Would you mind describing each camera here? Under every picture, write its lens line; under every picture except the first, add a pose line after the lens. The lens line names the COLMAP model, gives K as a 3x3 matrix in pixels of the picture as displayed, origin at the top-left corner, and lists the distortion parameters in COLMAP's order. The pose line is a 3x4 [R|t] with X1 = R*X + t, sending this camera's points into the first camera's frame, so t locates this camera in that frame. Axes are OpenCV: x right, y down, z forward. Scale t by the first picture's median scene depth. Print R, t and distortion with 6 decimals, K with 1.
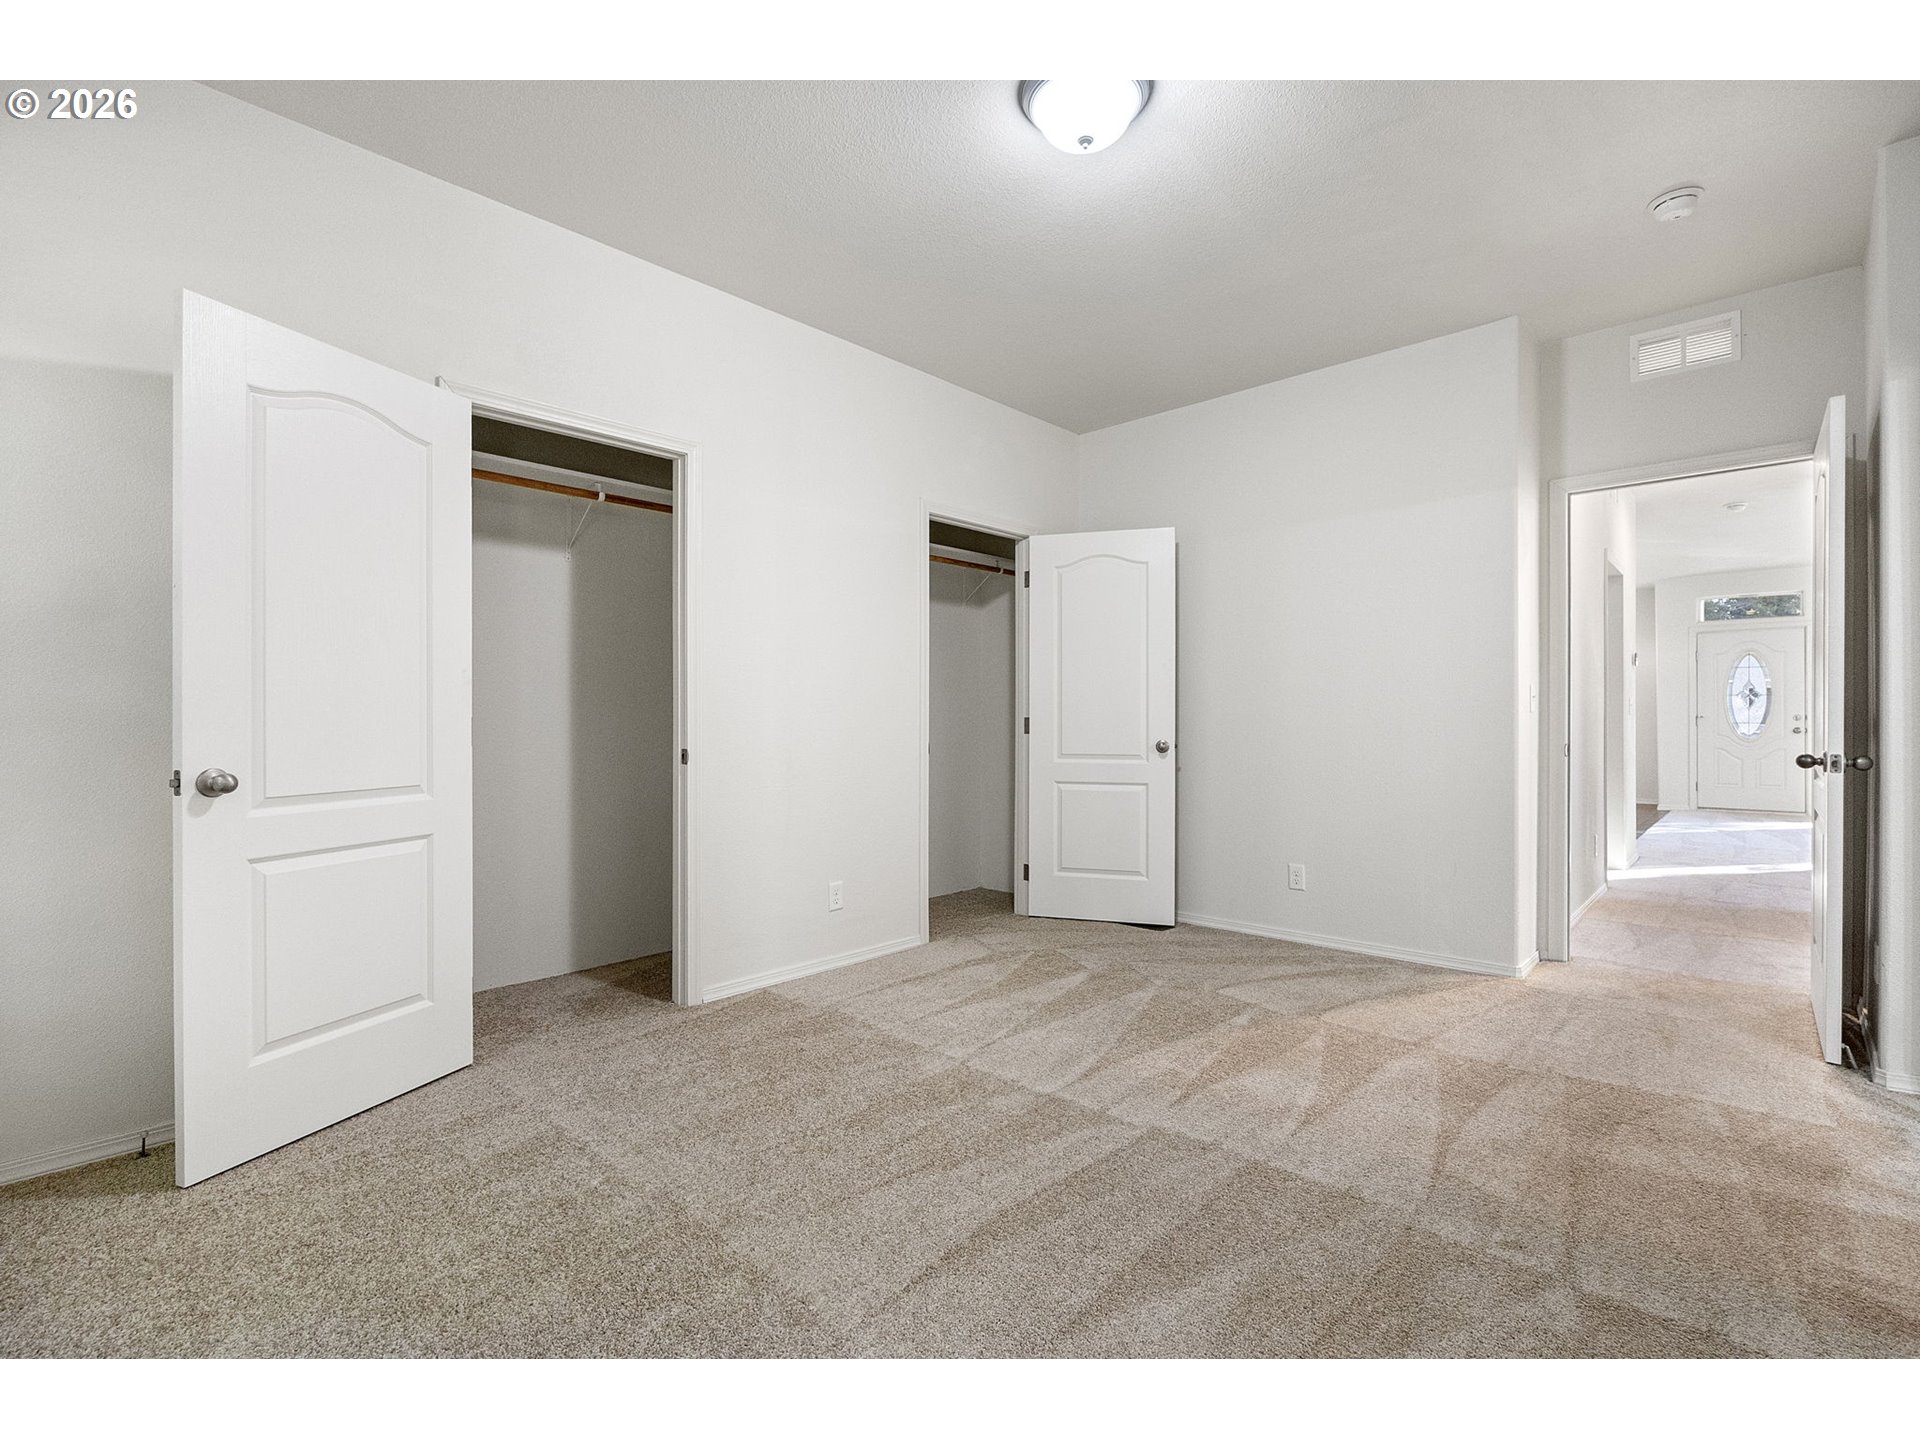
lens RADIAL K [[893.0, 0, 960.0], [0, 893.0, 720.0], [0, 0, 1]] dist [-0.000196, 0.000970]
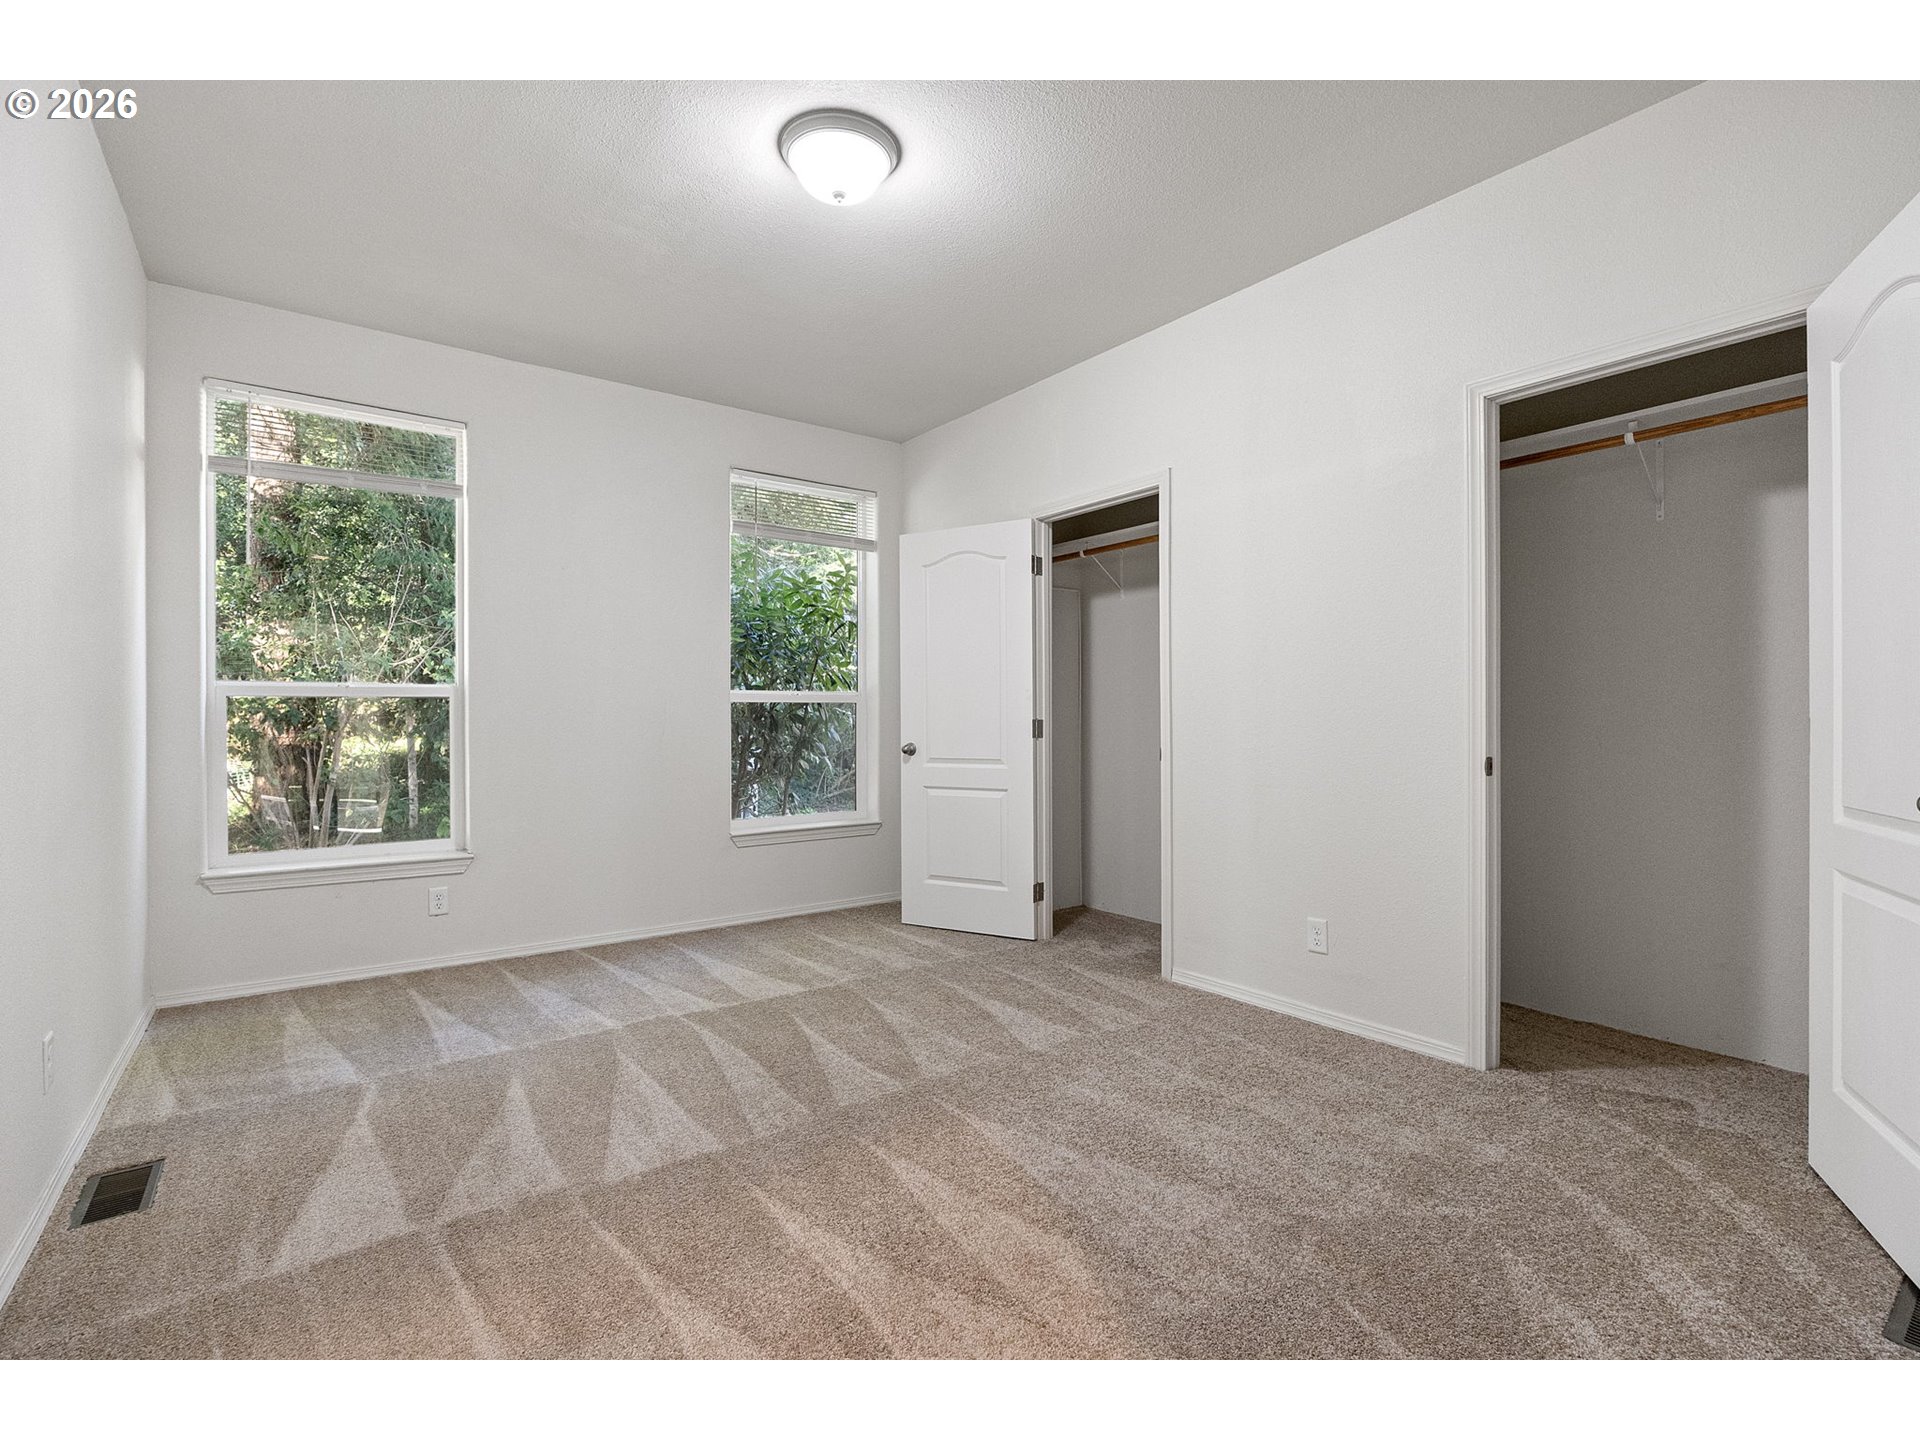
lens RADIAL K [[893.0, 0, 960.0], [0, 893.0, 720.0], [0, 0, 1]] dist [-0.000196, 0.000970]
pose [[-0.179575, 0.007909, -0.983713, 0.842903], [0.003873, 0.999966, 0.007333, -0.012109], [0.983737, -0.002494, -0.179599, 0.950537]]
